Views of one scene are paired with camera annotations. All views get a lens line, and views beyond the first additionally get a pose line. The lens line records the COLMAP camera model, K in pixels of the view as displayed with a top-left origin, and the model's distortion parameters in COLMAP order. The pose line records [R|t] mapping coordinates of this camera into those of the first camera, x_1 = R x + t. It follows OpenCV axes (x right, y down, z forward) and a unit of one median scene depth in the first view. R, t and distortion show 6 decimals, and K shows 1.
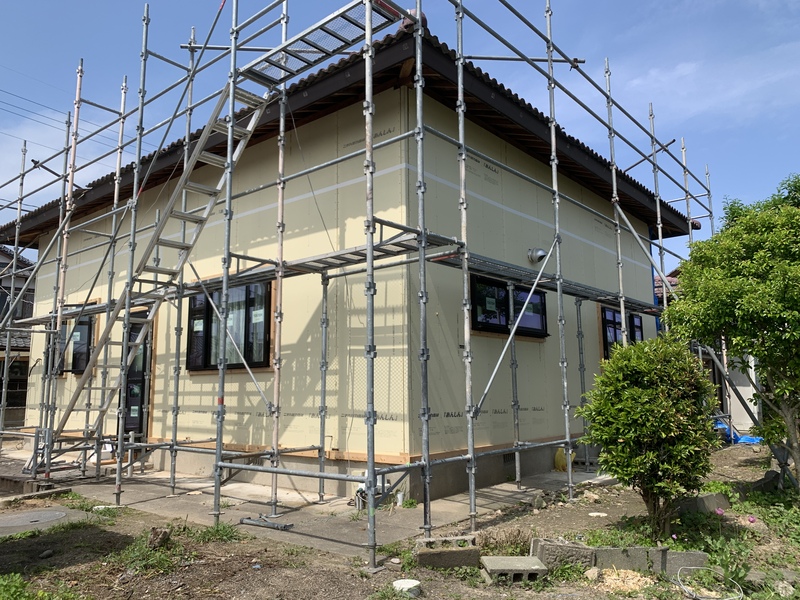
lens RADIAL K [[611.7, 0, 401.1], [0, 611.7, 294.0], [0, 0, 1]] dist [0.045790, -0.054277]
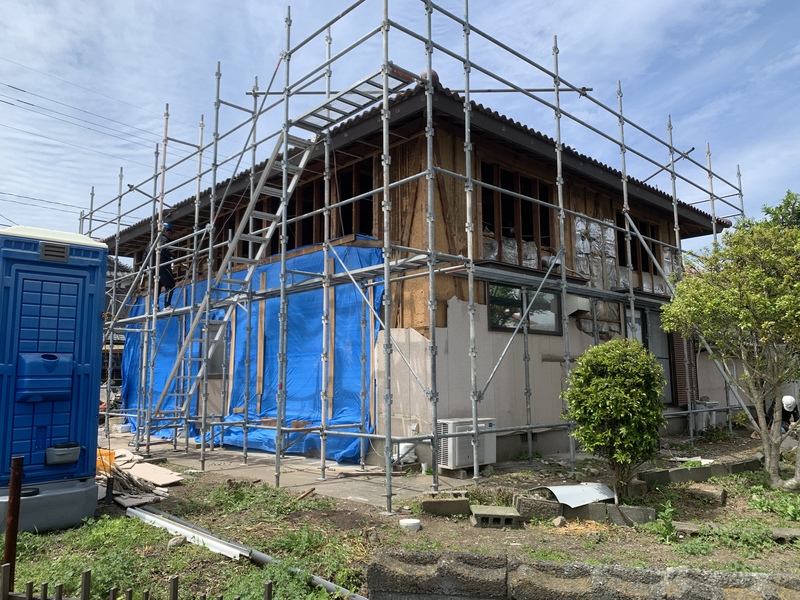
lens RADIAL K [[611.7, 0, 403.9], [0, 611.7, 293.4], [0, 0, 1]] dist [0.045790, -0.054277]
pose [[0.994148, -0.011625, -0.107400, 0.082426], [0.013213, 0.999813, 0.014091, -0.027734], [0.107216, -0.015427, 0.994116, -0.189100]]
